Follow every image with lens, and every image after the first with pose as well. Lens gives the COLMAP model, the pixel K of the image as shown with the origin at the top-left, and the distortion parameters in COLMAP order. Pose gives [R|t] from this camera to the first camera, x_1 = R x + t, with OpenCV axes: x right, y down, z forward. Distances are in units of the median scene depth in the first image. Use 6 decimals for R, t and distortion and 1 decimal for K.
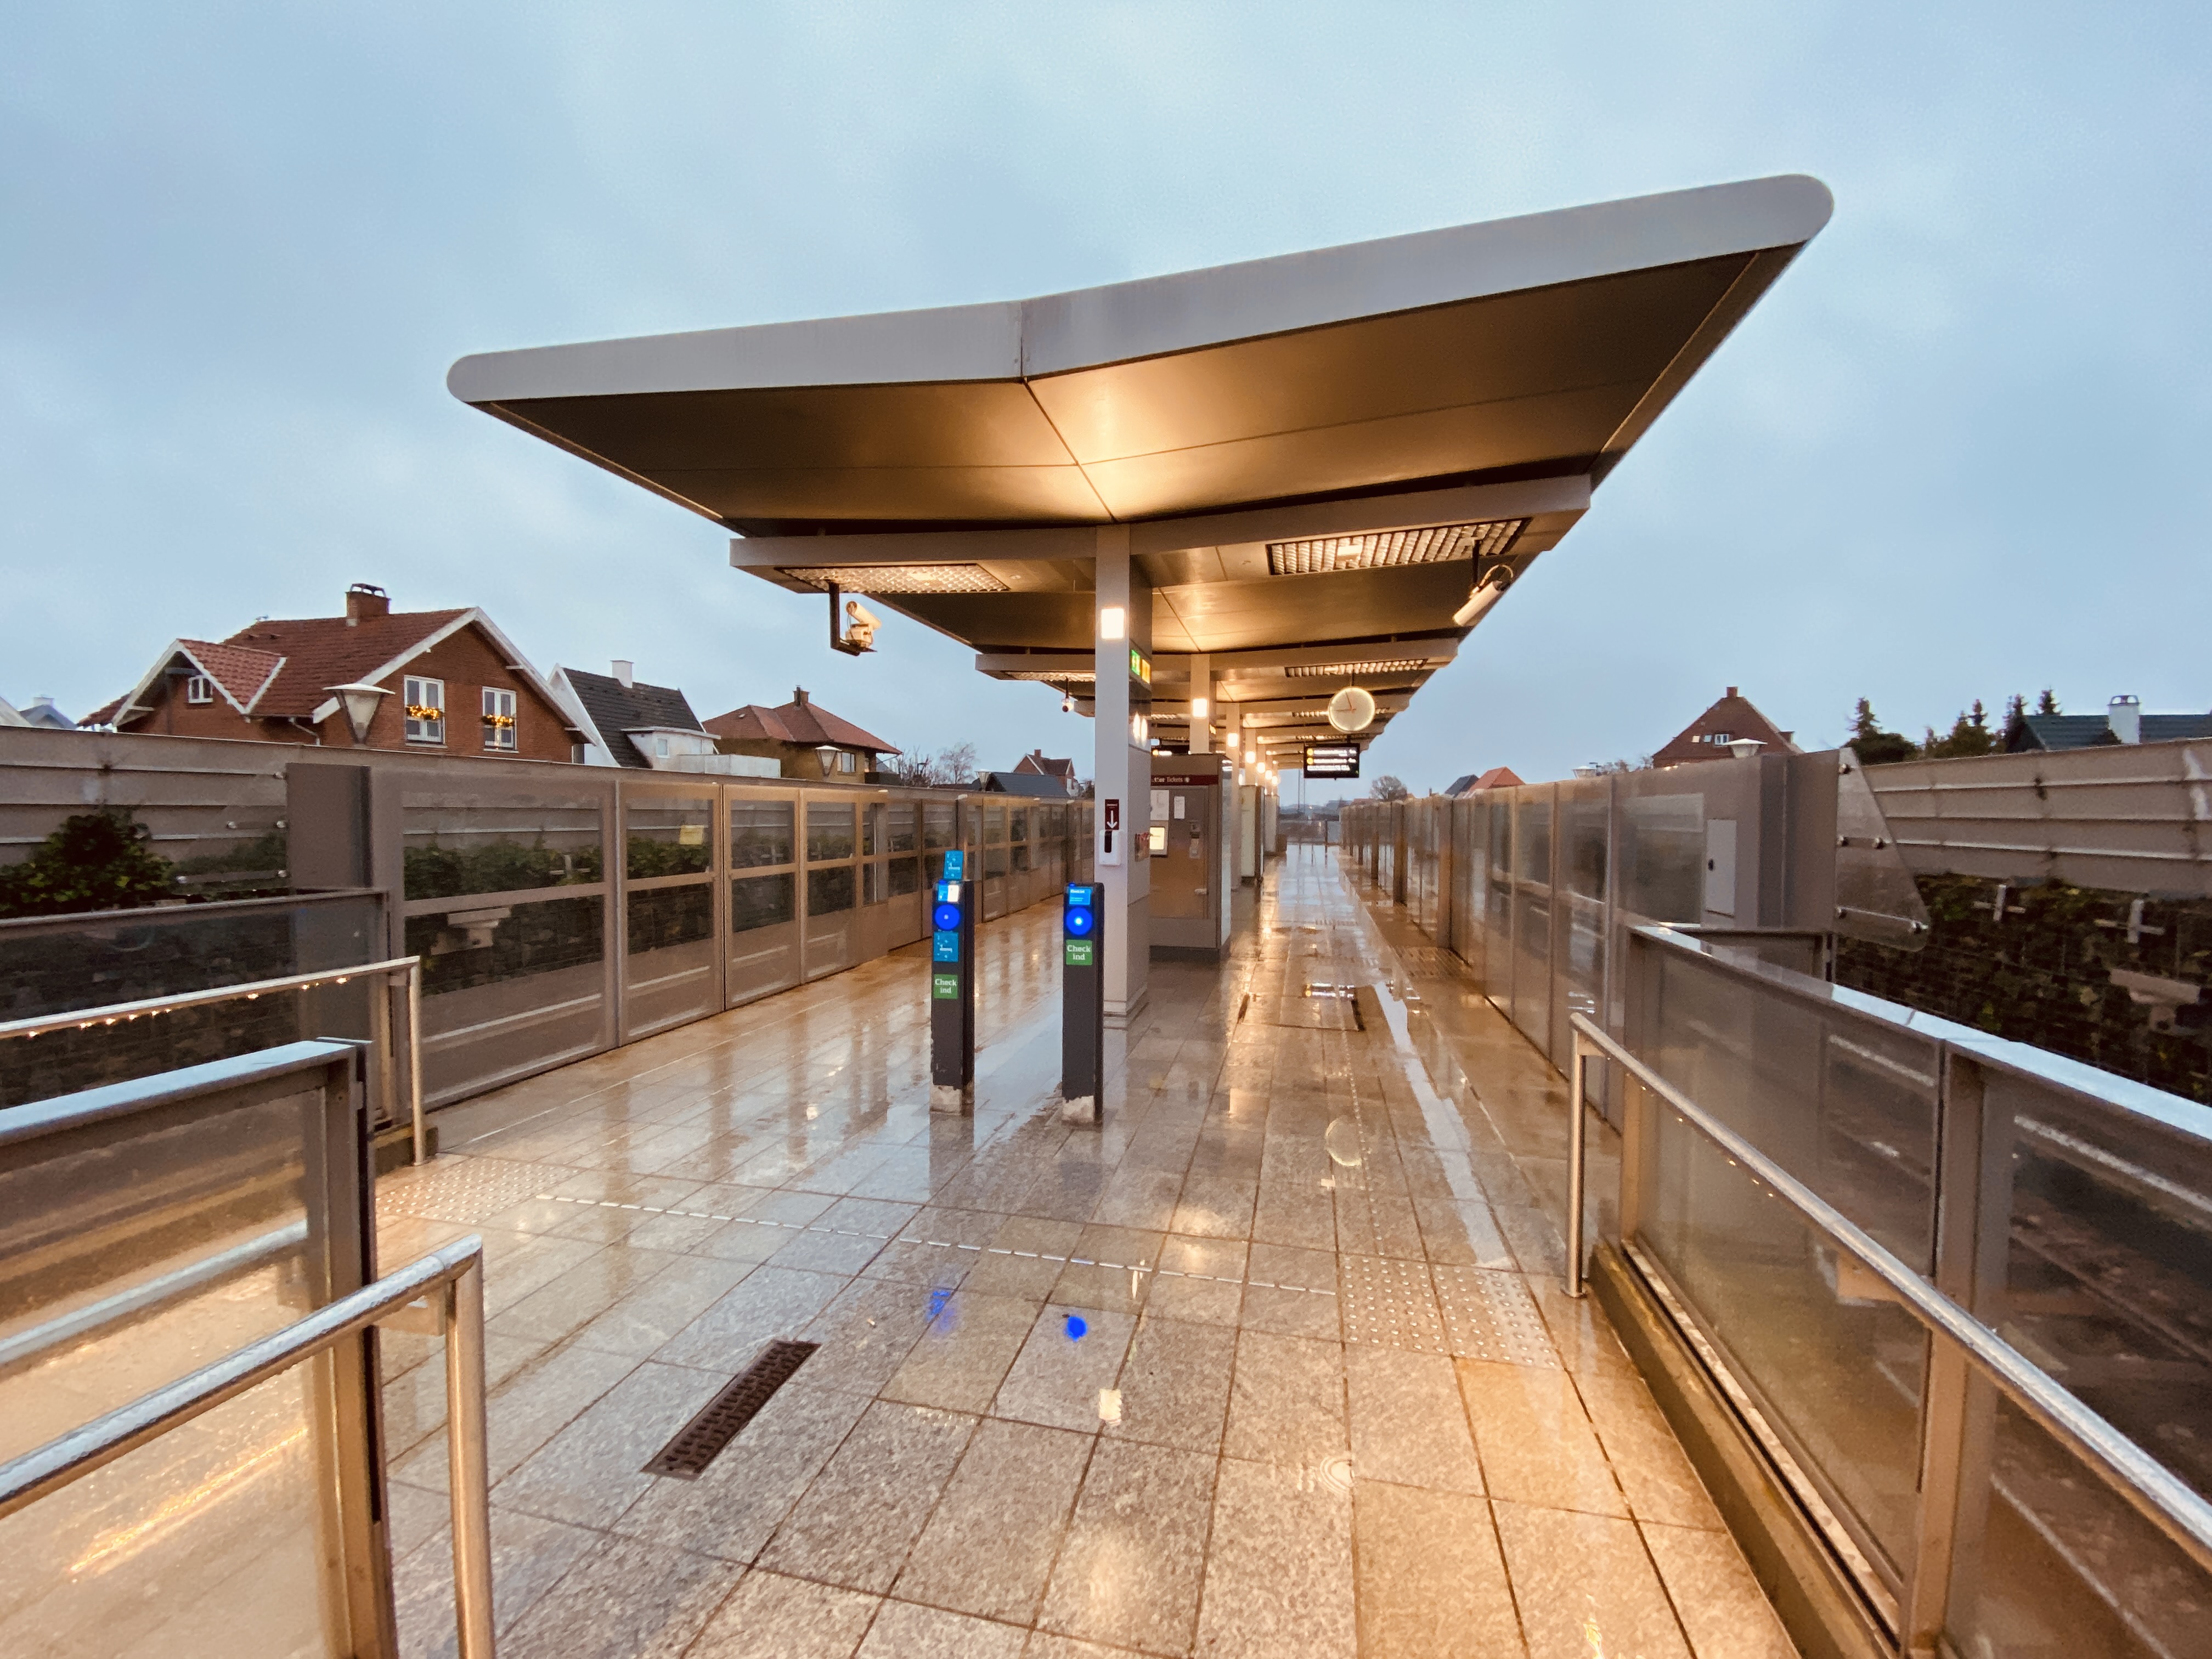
lens RADIAL K [[895.5, 0, 1120.5], [0, 895.5, 832.3], [0, 0, 1]] dist [0.000034, -0.000534]
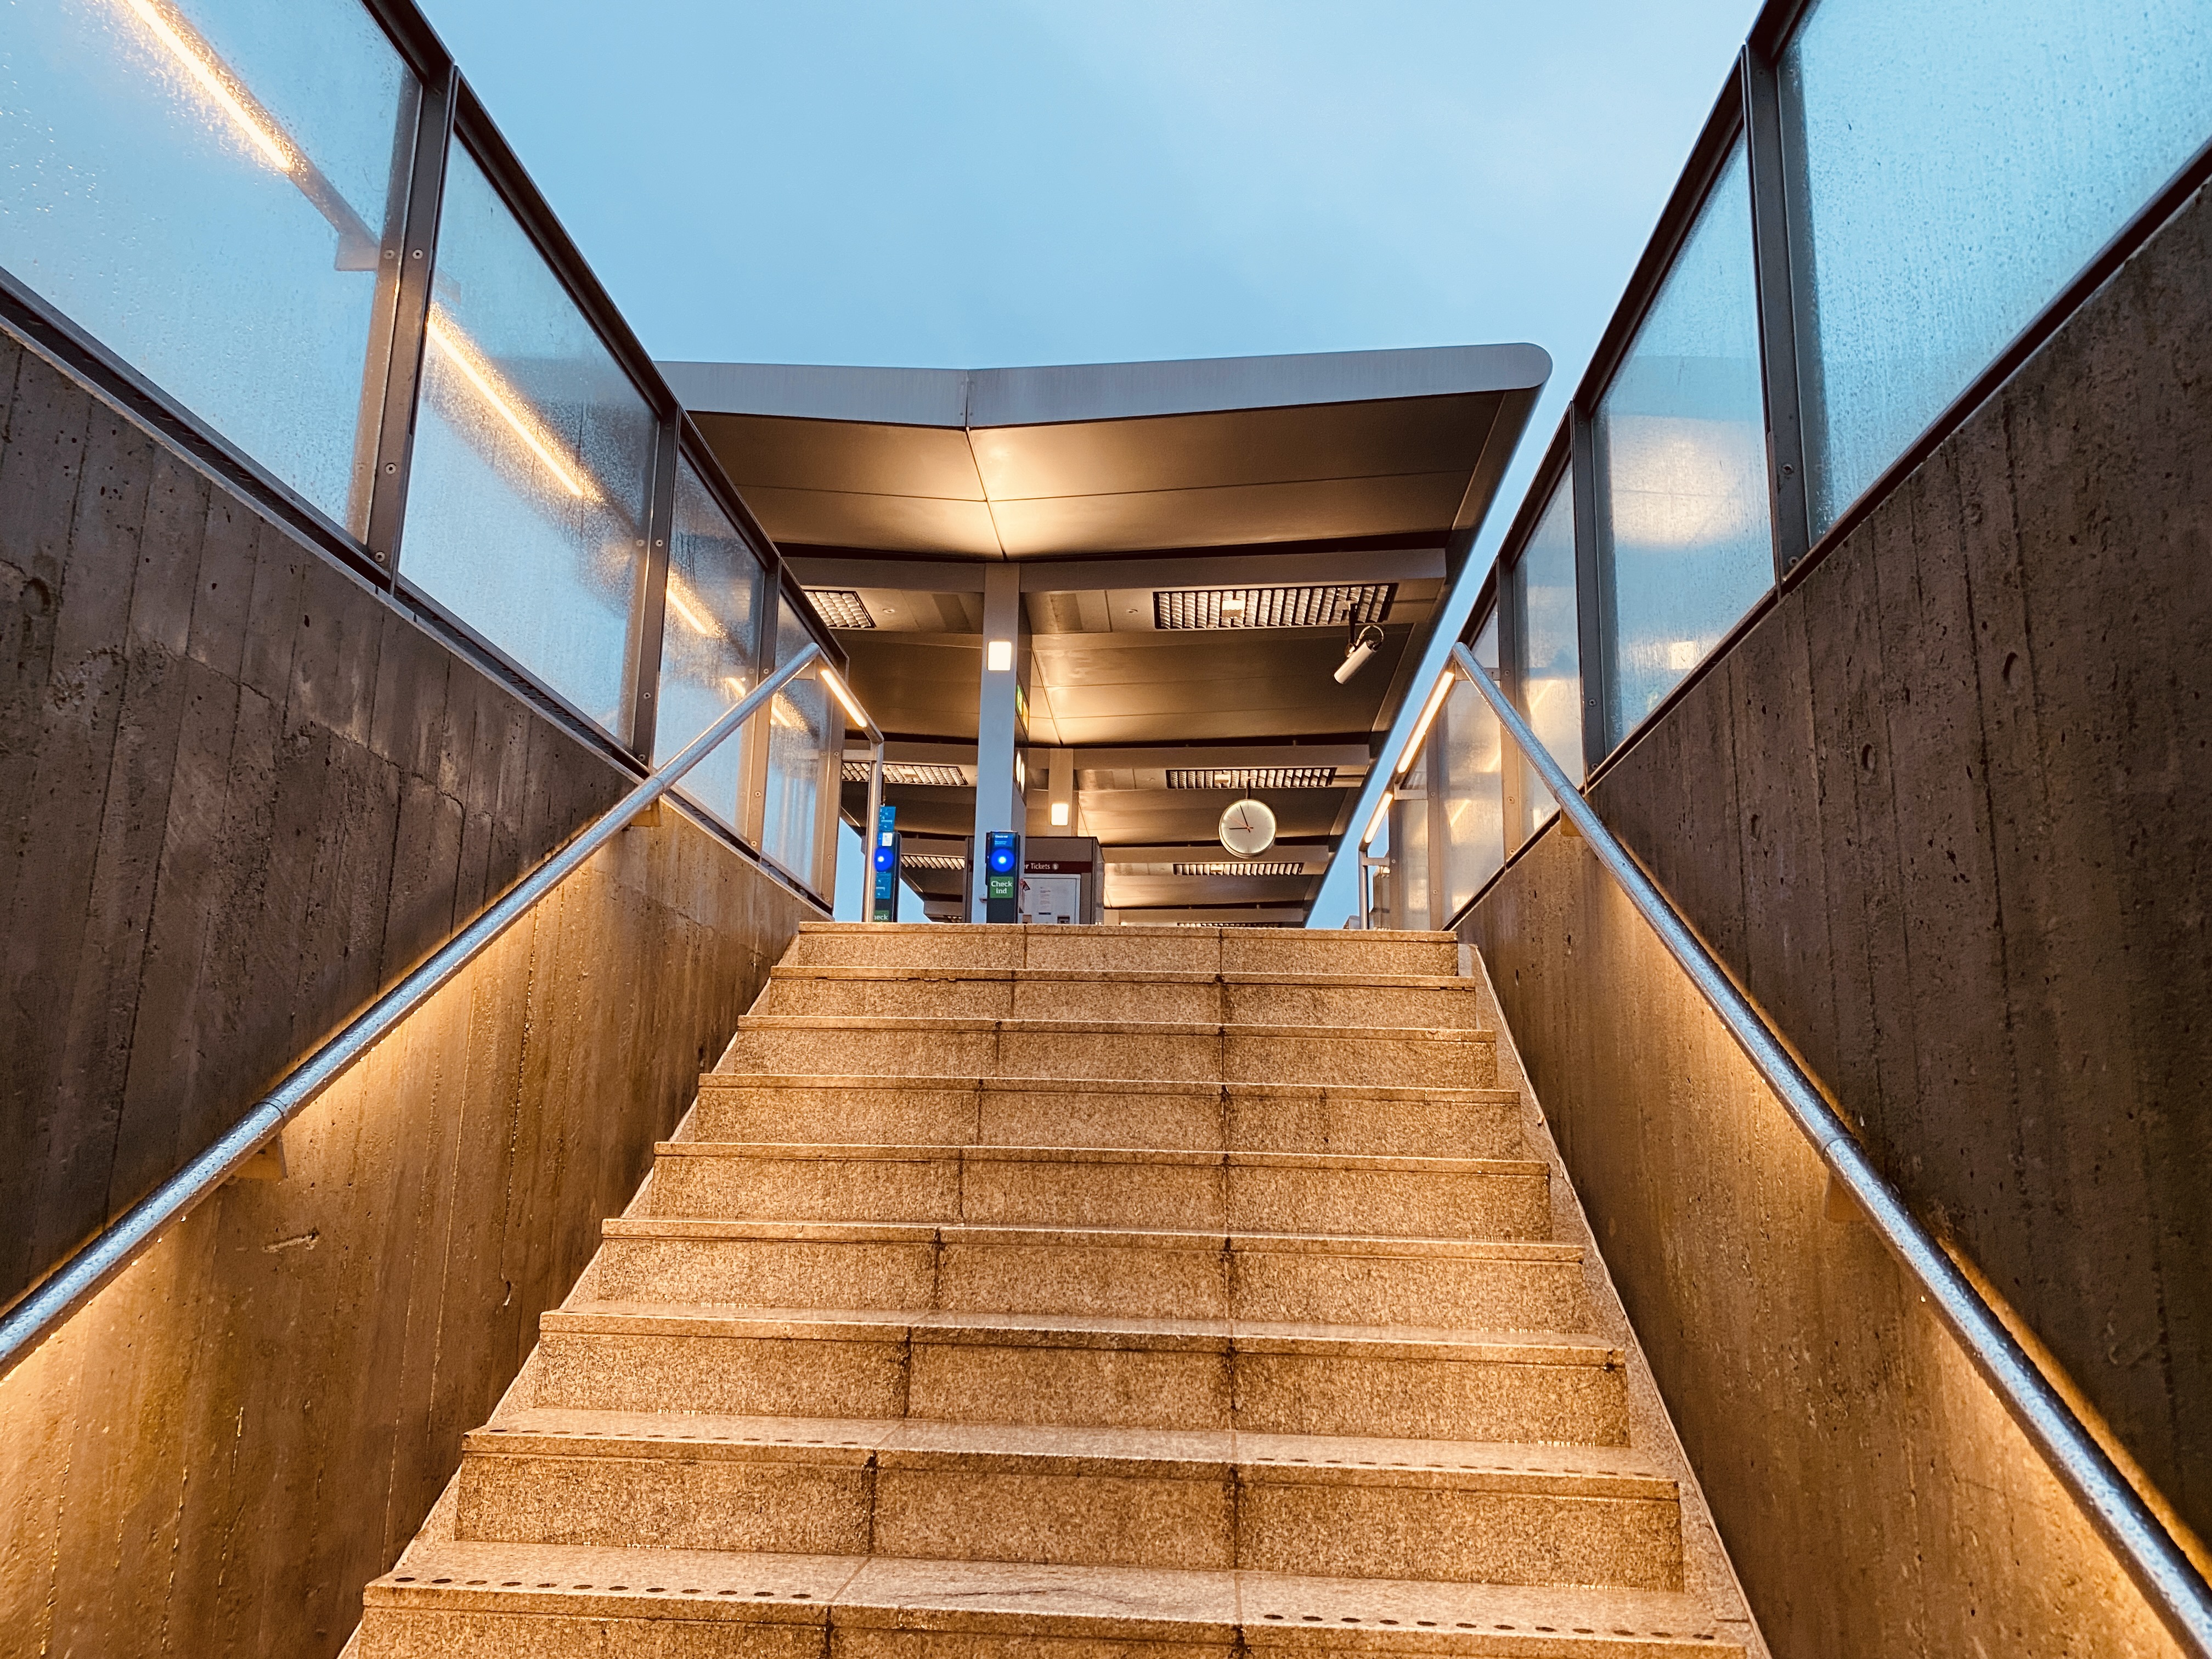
lens RADIAL K [[1709.1, 0, 1109.9], [0, 1709.1, 828.3], [0, 0, 1]] dist [0.019644, -0.013643]
pose [[0.987532, 0.053982, 0.147870, -0.147516], [-0.017807, 0.971642, -0.235786, 0.369801], [-0.156405, 0.230213, 0.960489, -0.741744]]
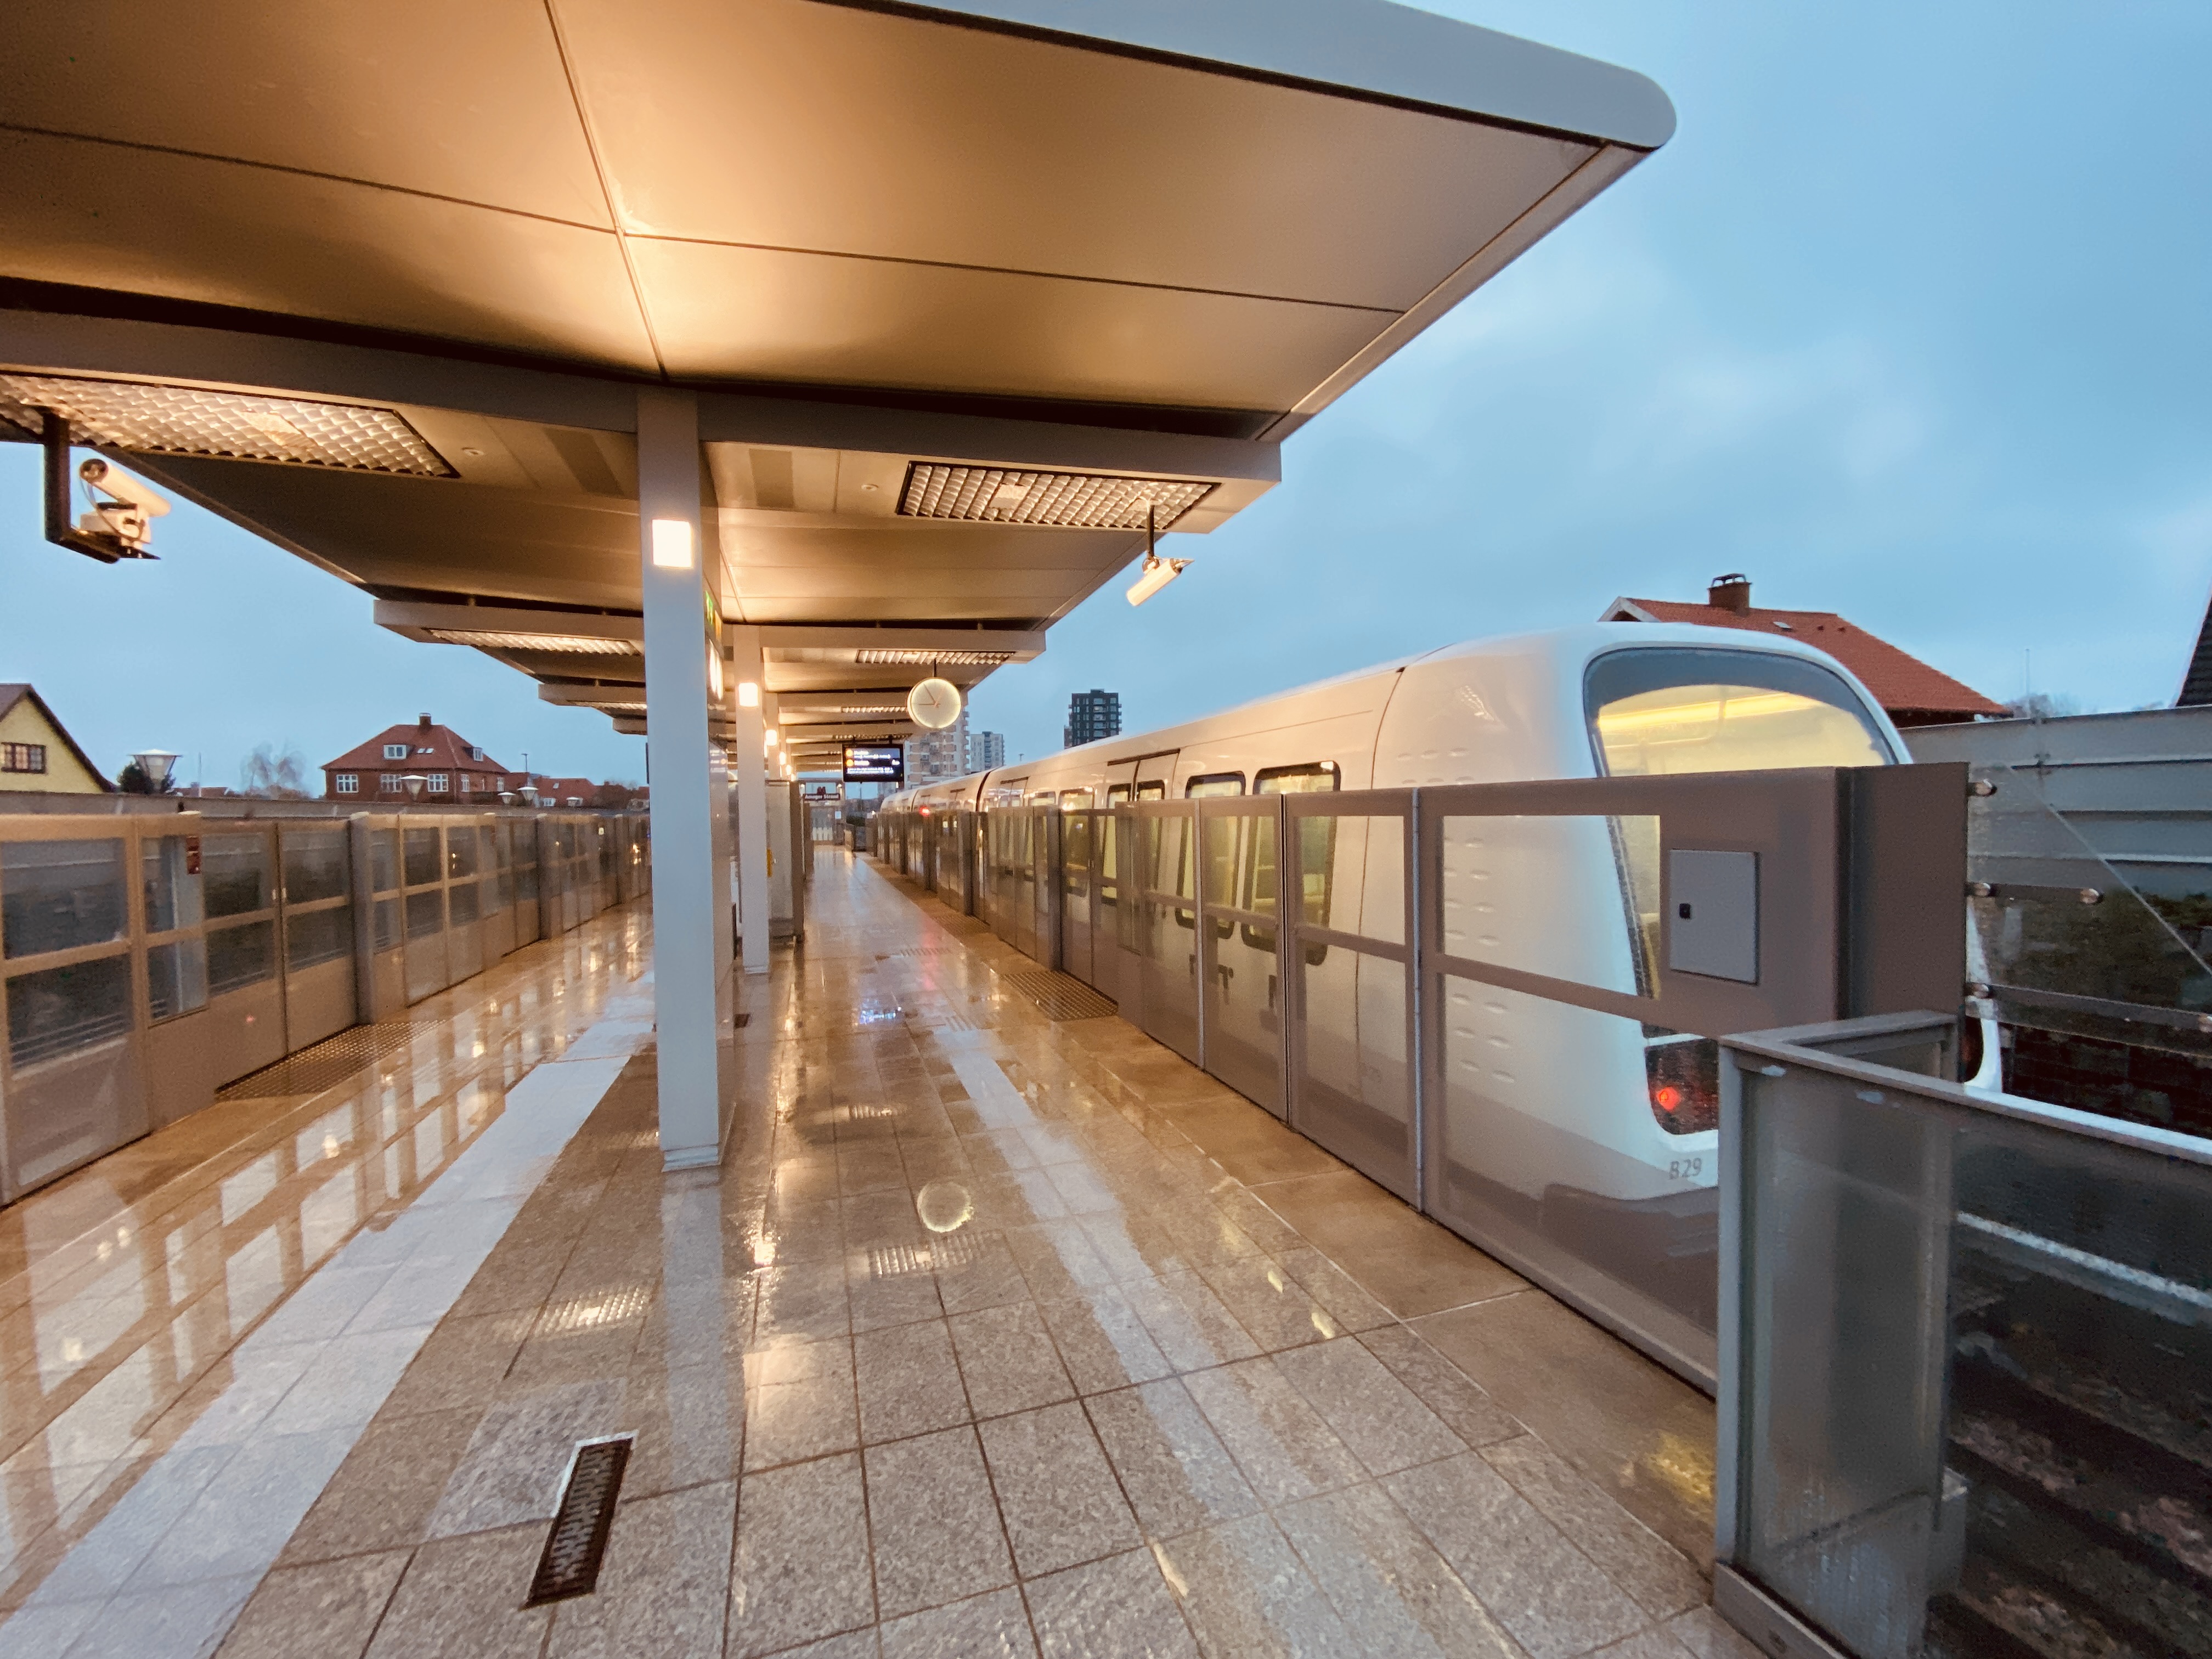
lens RADIAL K [[900.2, 0, 1097.4], [0, 900.2, 831.6], [0, 0, 1]] dist [0.014562, -0.007554]
pose [[0.865399, -0.028777, 0.500256, -0.070127], [0.030456, 0.999525, 0.004811, -0.022636], [-0.500156, 0.011073, 0.865864, 0.273624]]
